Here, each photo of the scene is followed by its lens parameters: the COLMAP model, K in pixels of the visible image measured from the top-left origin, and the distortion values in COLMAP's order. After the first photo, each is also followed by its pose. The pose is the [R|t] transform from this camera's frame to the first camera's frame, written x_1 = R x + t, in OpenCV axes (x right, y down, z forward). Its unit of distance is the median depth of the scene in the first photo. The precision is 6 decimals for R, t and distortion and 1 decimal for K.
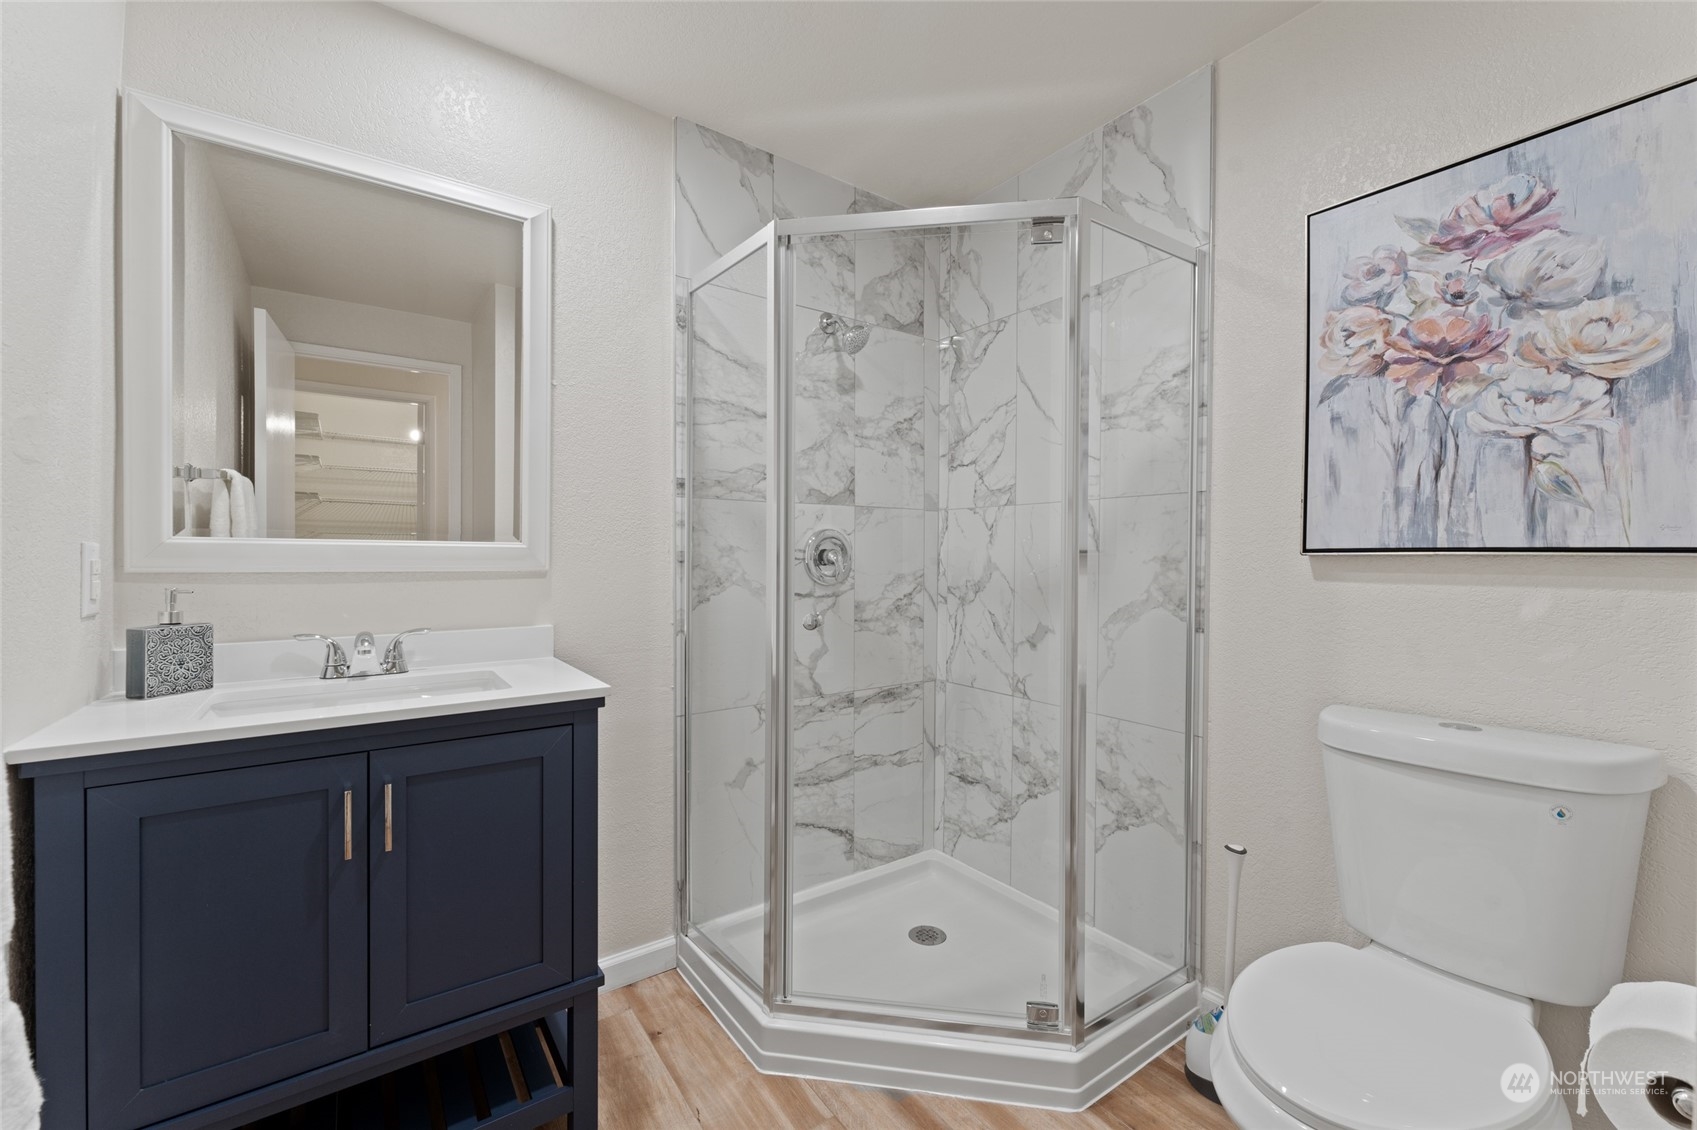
lens RADIAL K [[694.6, 0, 854.4], [0, 694.6, 566.5], [0, 0, 1]] dist [-0.001606, 0.000789]
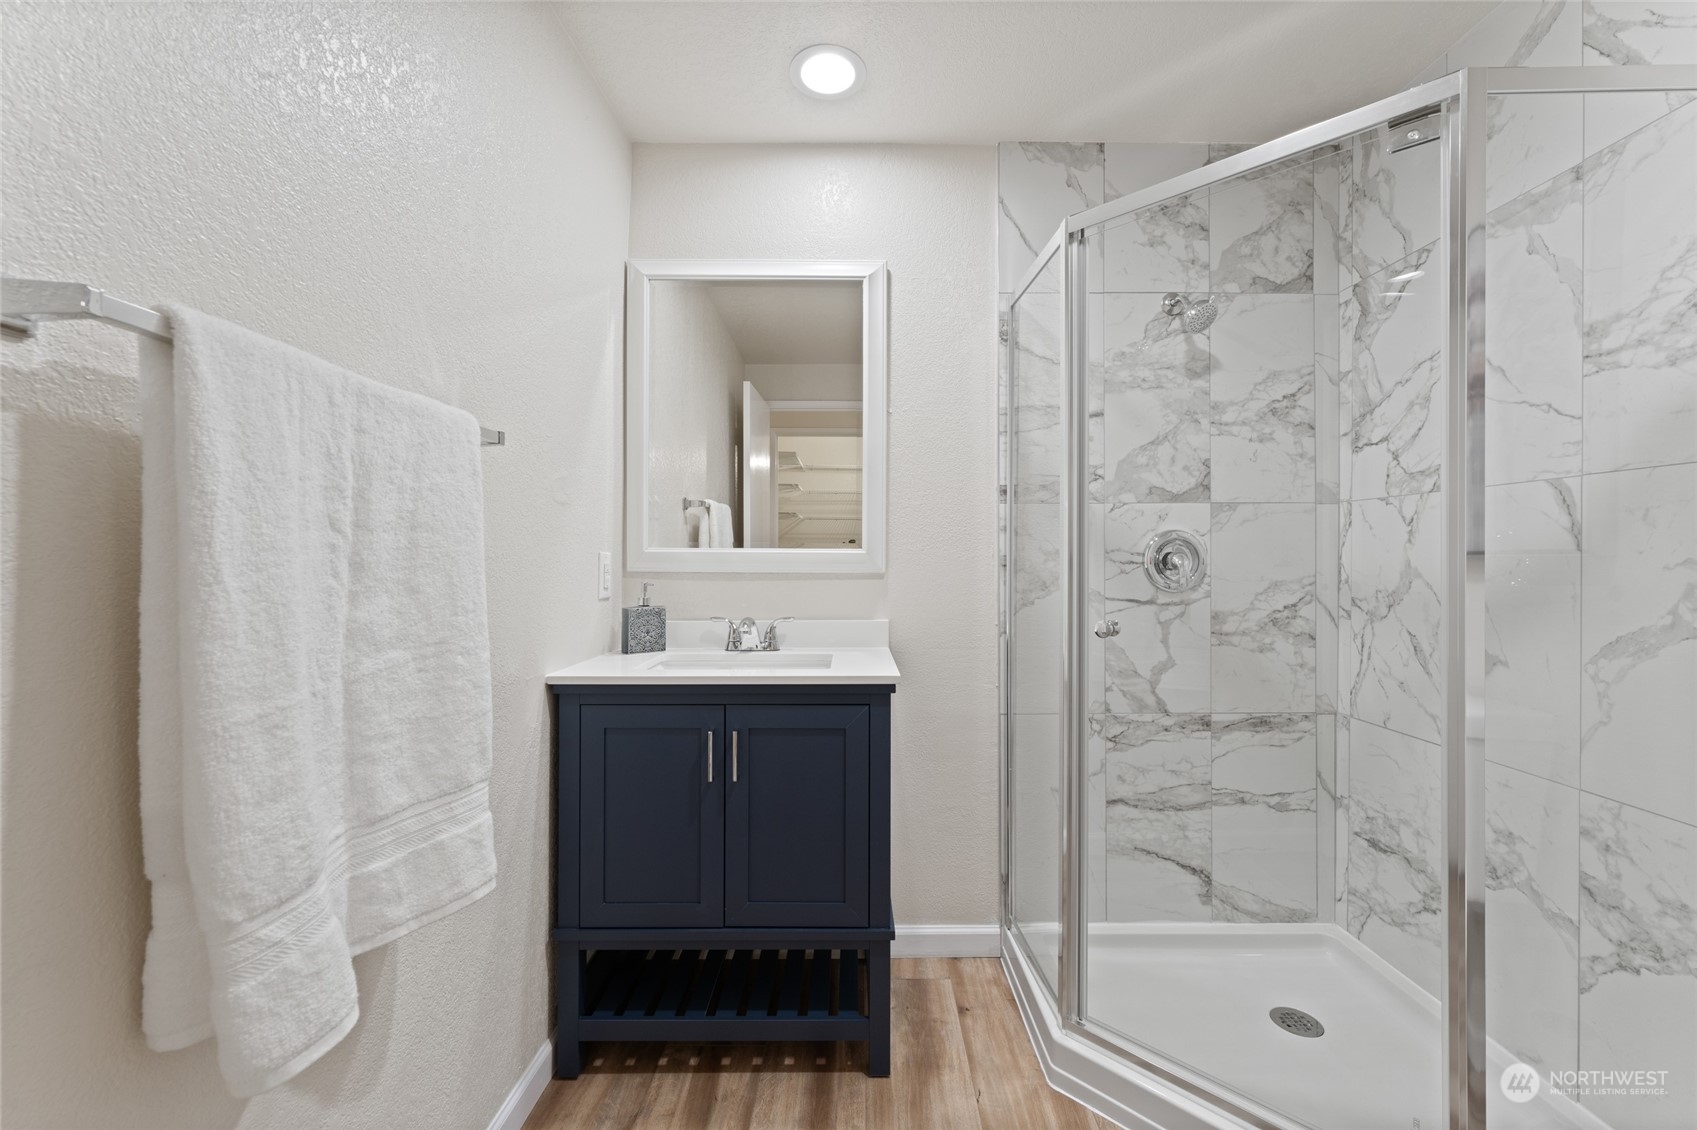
lens RADIAL K [[694.6, 0, 862.6], [0, 694.6, 562.5], [0, 0, 1]] dist [-0.001606, 0.000789]
pose [[0.812669, -0.000554, -0.582726, 0.180260], [-0.006813, 0.999922, -0.010451, 0.000970], [0.582686, 0.012464, 0.812602, 0.031189]]
